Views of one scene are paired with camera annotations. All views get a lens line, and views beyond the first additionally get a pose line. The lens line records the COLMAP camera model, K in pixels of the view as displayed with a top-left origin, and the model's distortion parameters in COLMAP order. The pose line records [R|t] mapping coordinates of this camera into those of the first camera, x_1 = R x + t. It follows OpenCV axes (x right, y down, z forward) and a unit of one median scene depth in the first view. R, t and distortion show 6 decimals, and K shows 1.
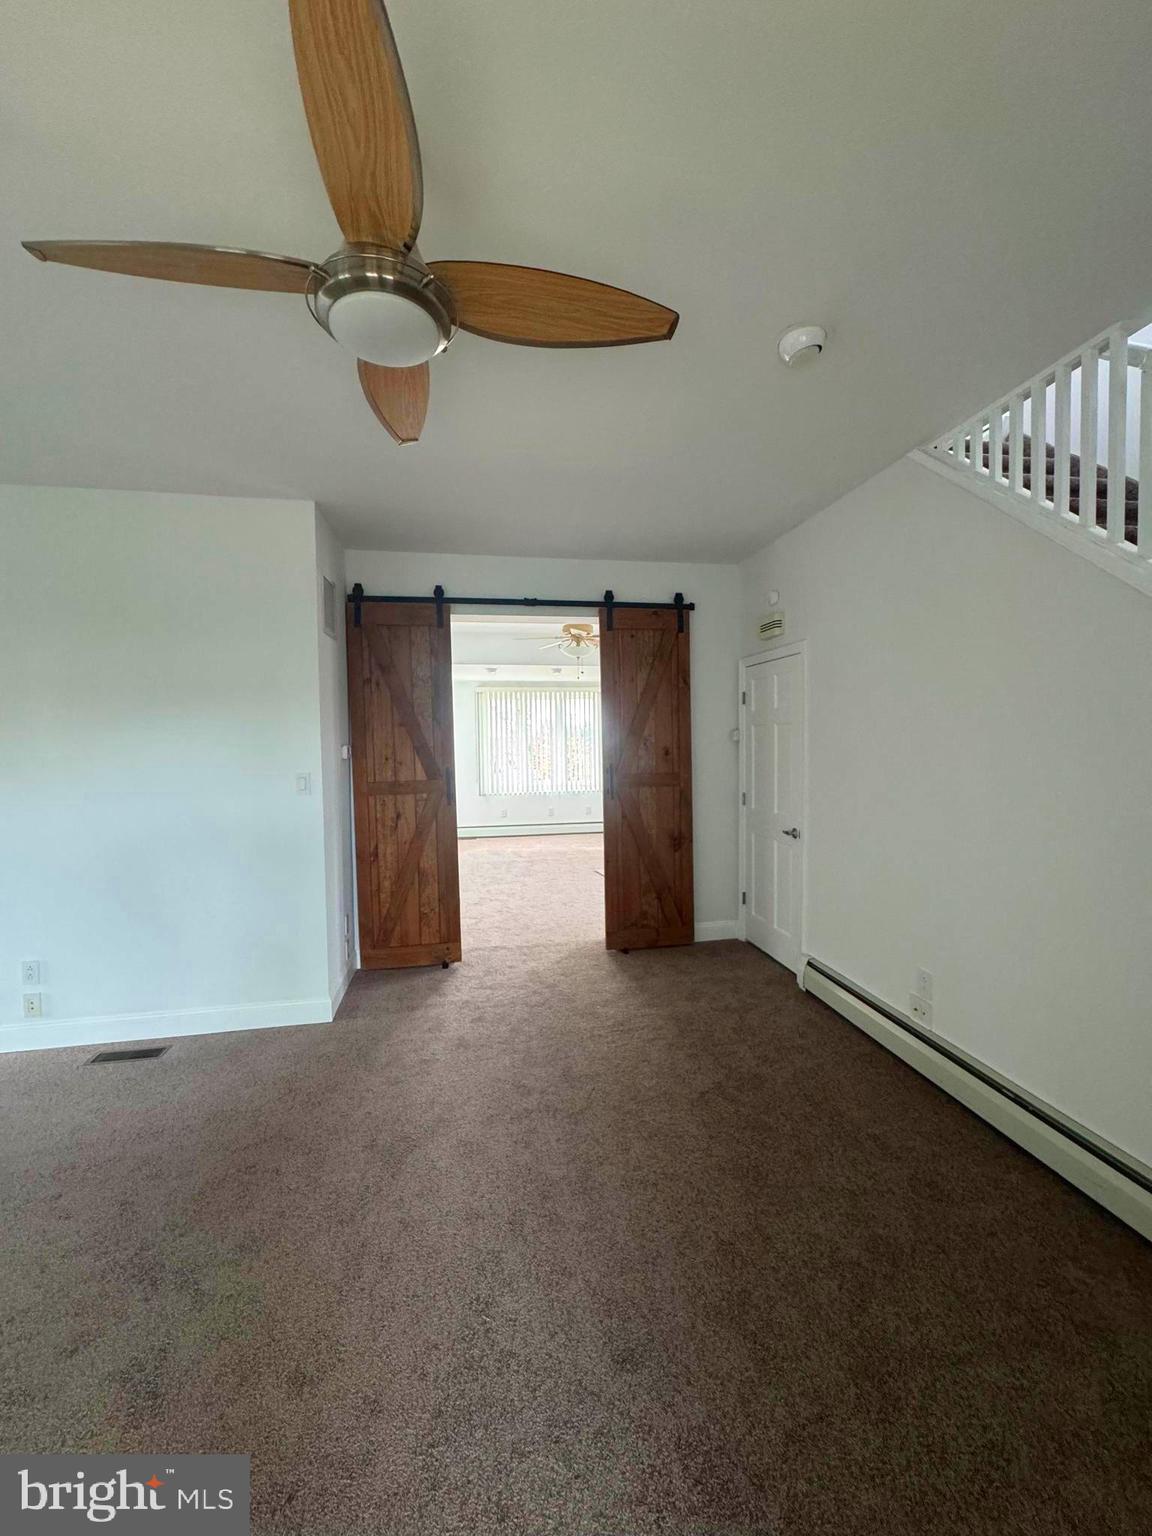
lens RADIAL K [[608.5, 0, 577.0], [0, 608.5, 768.8], [0, 0, 1]] dist [-0.001855, -0.000023]
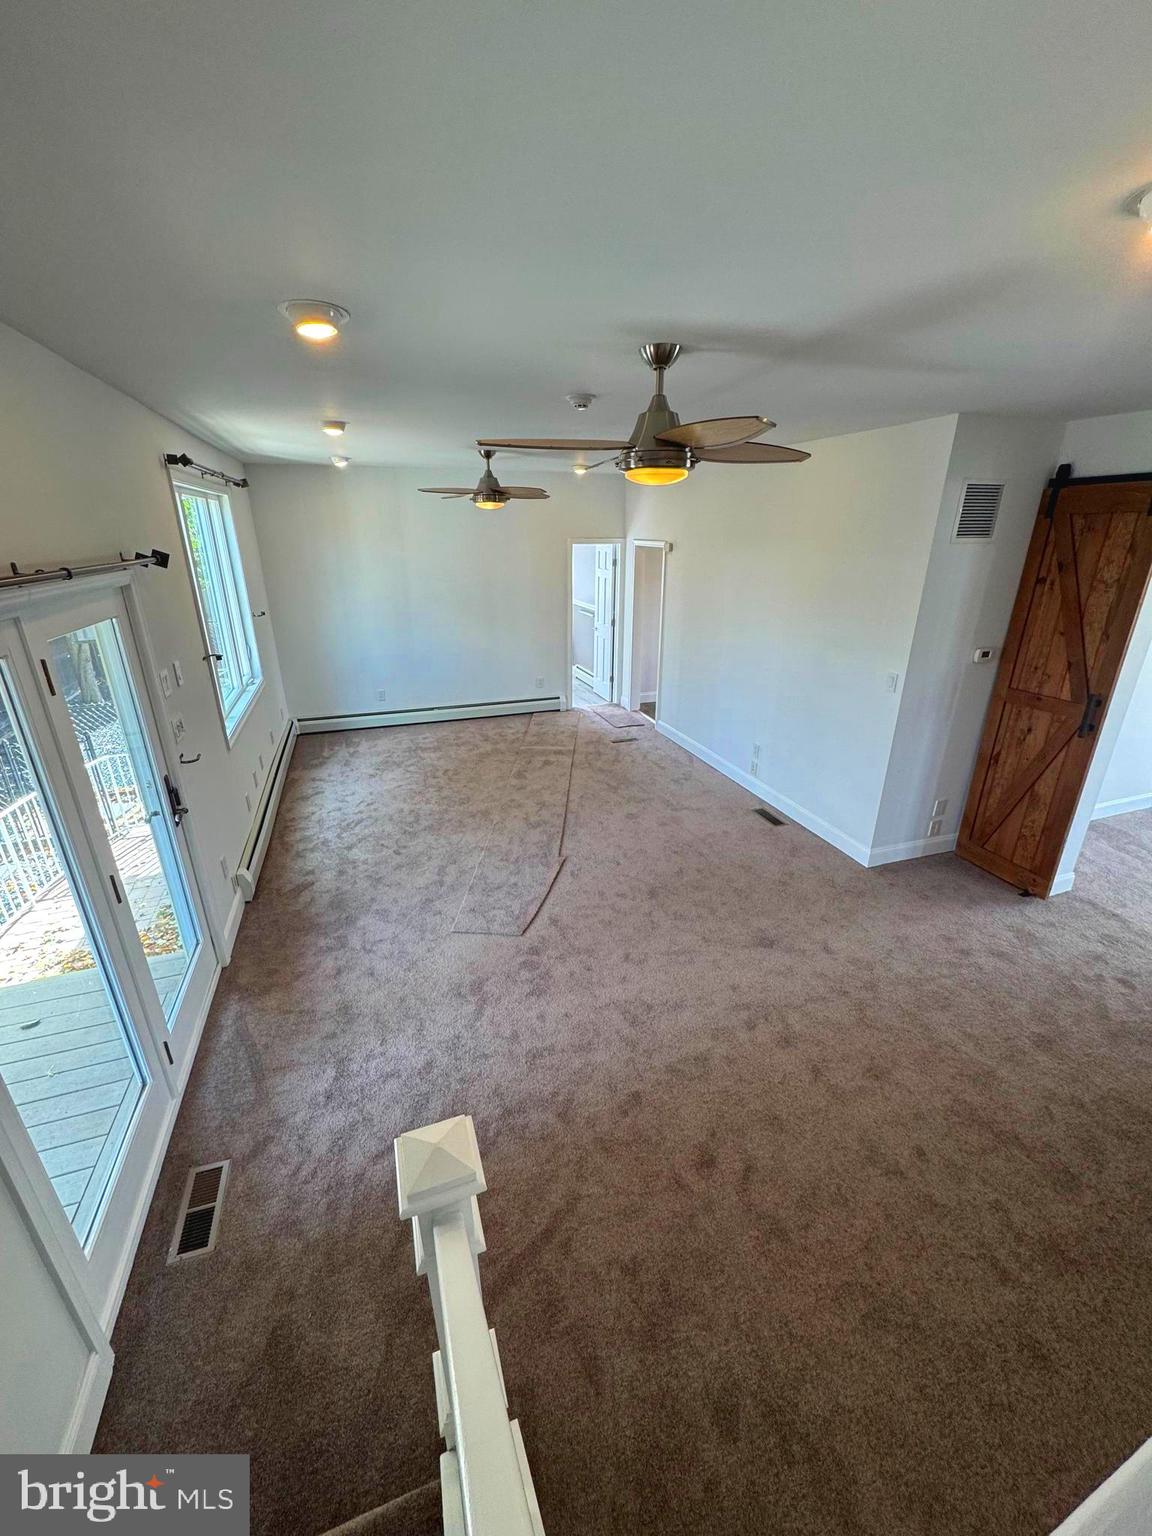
lens RADIAL K [[608.5, 0, 573.5], [0, 608.5, 764.5], [0, 0, 1]] dist [-0.001855, -0.000023]
pose [[0.146058, 0.371964, -0.916684, 0.489723], [-0.046668, 0.928180, 0.369194, -0.189339], [0.988175, -0.011144, 0.152927, 0.155841]]
